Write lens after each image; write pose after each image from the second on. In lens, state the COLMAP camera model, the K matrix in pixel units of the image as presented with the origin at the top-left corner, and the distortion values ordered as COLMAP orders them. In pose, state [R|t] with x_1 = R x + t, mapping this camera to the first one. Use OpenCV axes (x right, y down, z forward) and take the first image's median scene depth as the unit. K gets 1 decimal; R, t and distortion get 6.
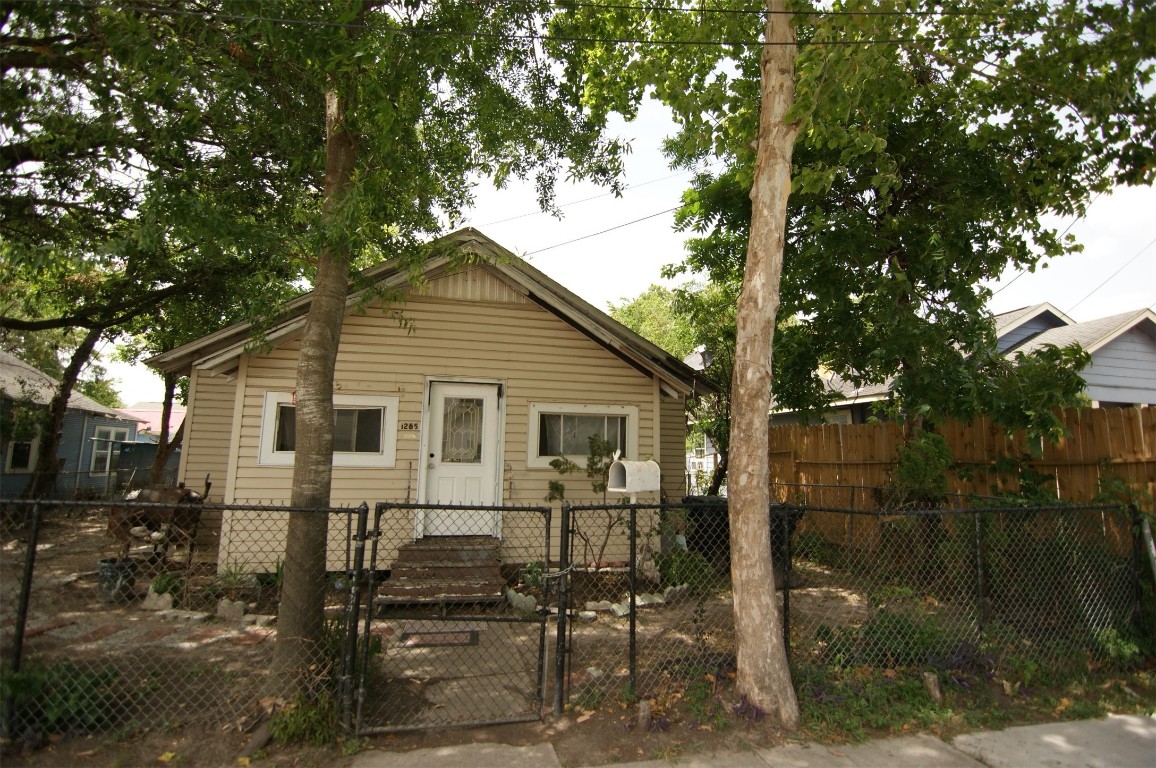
lens RADIAL K [[557.2, 0, 573.9], [0, 557.2, 380.3], [0, 0, 1]] dist [-0.008722, -0.008424]
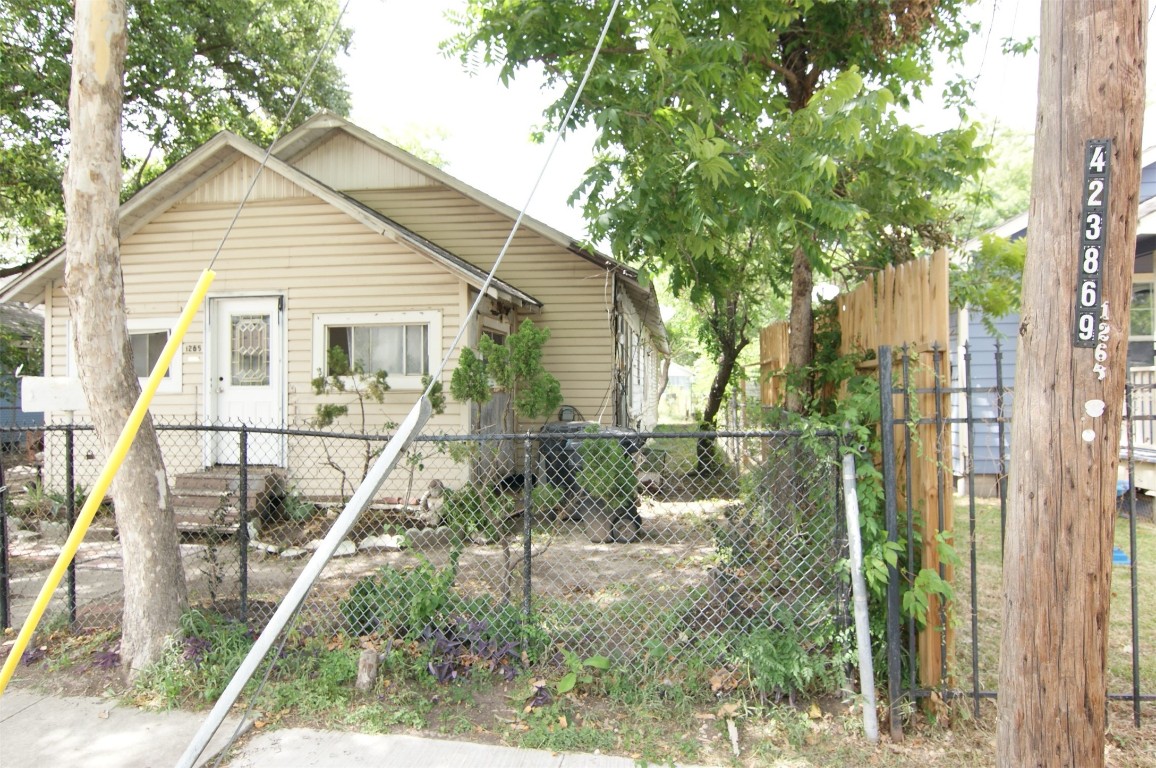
lens RADIAL K [[684.1, 0, 574.8], [0, 684.1, 376.4], [0, 0, 1]] dist [-0.008476, -0.002326]
pose [[0.930853, -0.028188, -0.364304, 0.958244], [0.075337, 0.990404, 0.115866, 0.060839], [0.357542, -0.135300, 0.924044, 0.230181]]
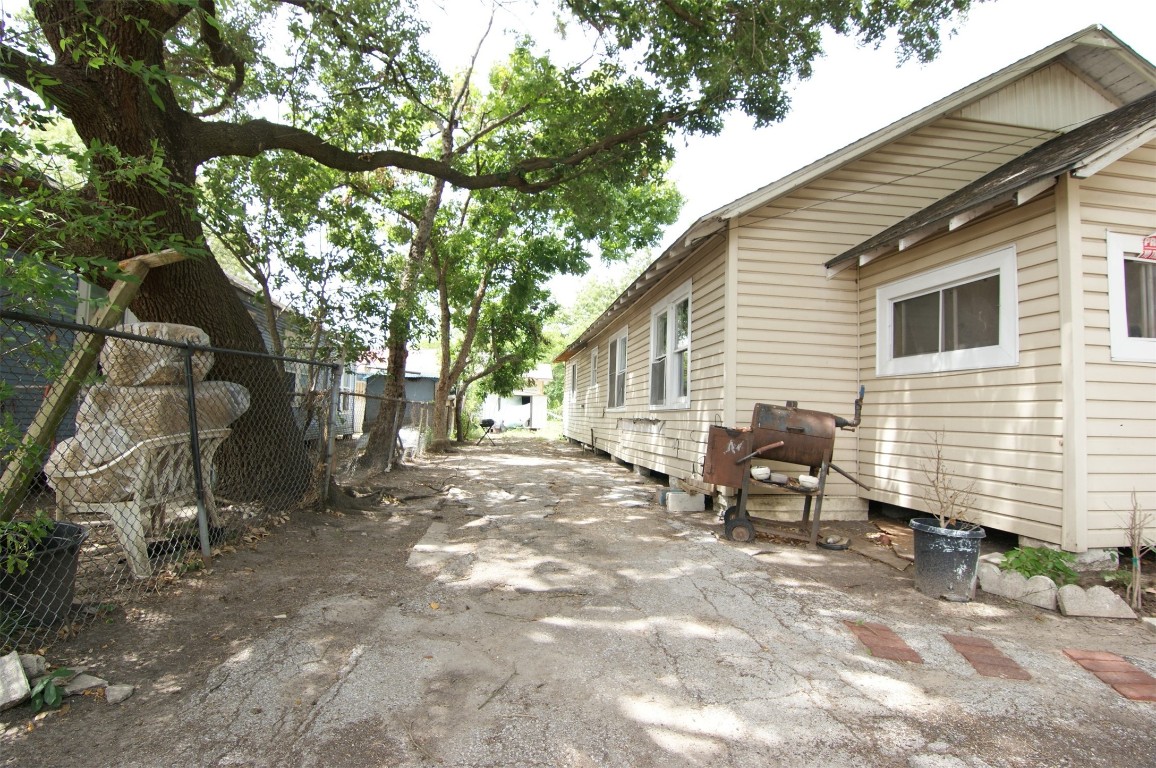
lens RADIAL K [[558.6, 0, 573.7], [0, 558.6, 380.0], [0, 0, 1]] dist [-0.008264, -0.009762]
pose [[0.996092, 0.003838, -0.088236, -1.346382], [0.003388, 0.996660, 0.081597, 0.158325], [0.088254, -0.081577, 0.992752, 0.499074]]
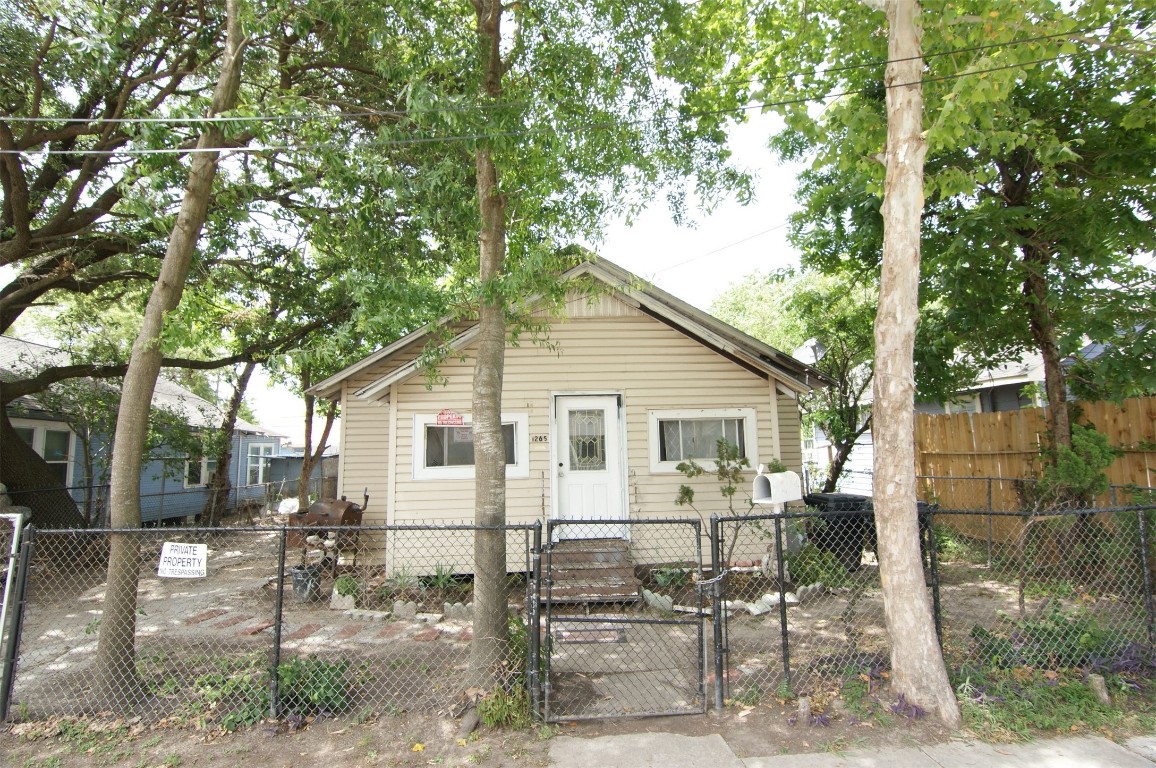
lens RADIAL K [[558.6, 0, 573.7], [0, 558.6, 380.0], [0, 0, 1]] dist [-0.008264, -0.009762]
pose [[0.986017, -0.059656, -0.155602, -0.072752], [0.061690, 0.998061, 0.008268, -0.048815], [0.154807, -0.017752, 0.987785, -0.079422]]
